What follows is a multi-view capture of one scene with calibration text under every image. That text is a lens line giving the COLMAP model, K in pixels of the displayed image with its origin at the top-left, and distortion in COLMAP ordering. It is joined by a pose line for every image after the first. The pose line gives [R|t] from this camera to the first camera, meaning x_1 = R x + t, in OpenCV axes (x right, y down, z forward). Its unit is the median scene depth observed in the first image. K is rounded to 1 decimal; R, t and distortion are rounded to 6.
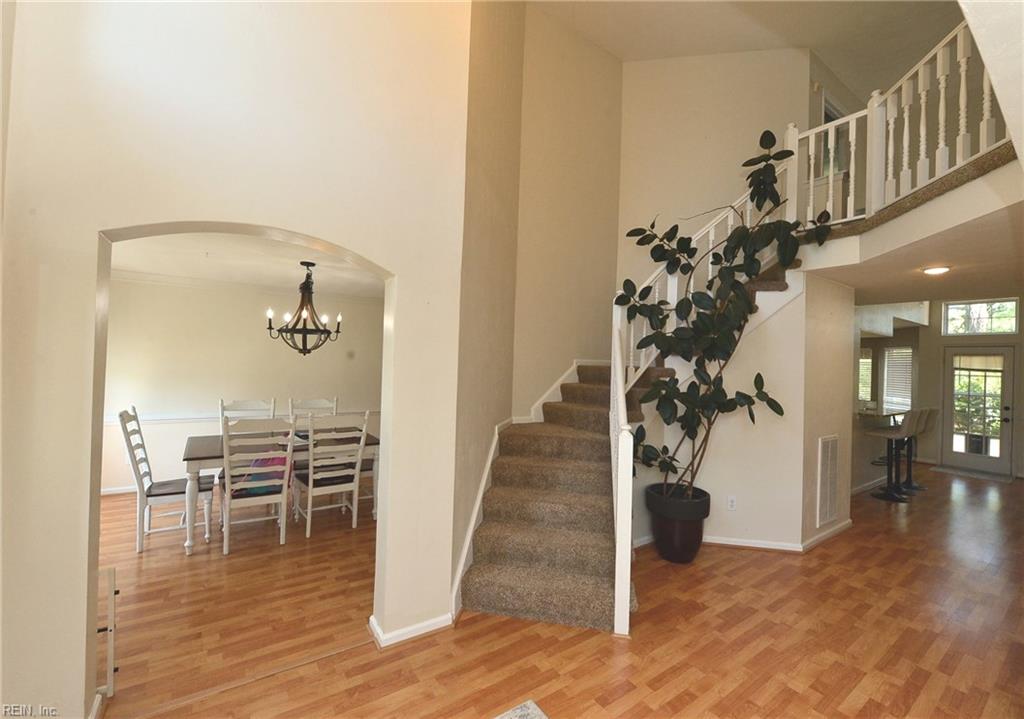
lens RADIAL K [[430.7, 0, 520.0], [0, 430.7, 355.6], [0, 0, 1]] dist [-0.002389, -0.000263]
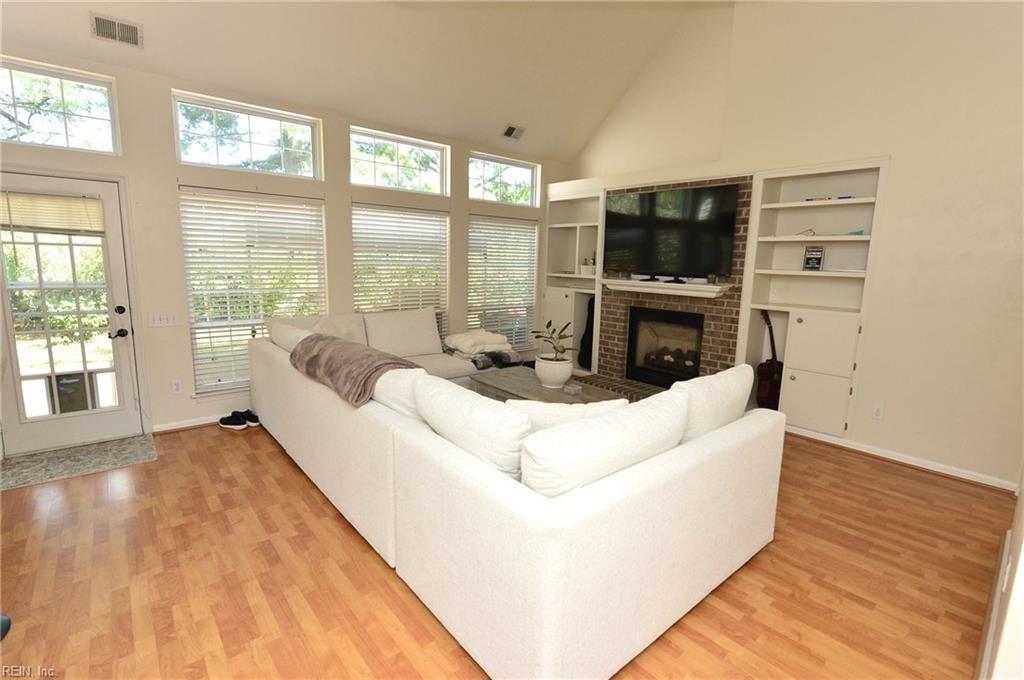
lens RADIAL K [[470.3, 0, 512.9], [0, 470.3, 334.6], [0, 0, 1]] dist [-0.005331, -0.001256]
pose [[-0.091994, -0.185758, 0.978280, 0.538965], [-0.030586, 0.982509, 0.183685, 0.036165], [-0.995290, -0.013024, -0.096066, 0.580774]]
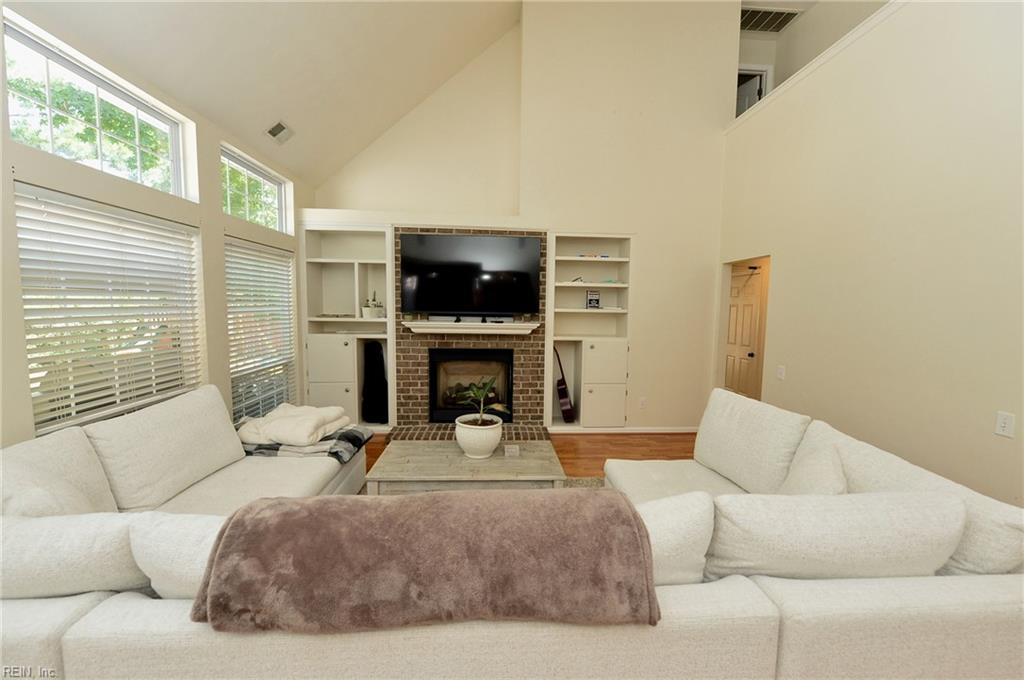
lens RADIAL K [[405.8, 0, 513.0], [0, 405.8, 338.3], [0, 0, 1]] dist [-0.008966, -0.000704]
pose [[-0.847891, -0.085254, 0.523271, 0.852551], [-0.039893, 0.994448, 0.097379, 0.042448], [-0.528668, 0.061692, -0.846584, 0.803410]]
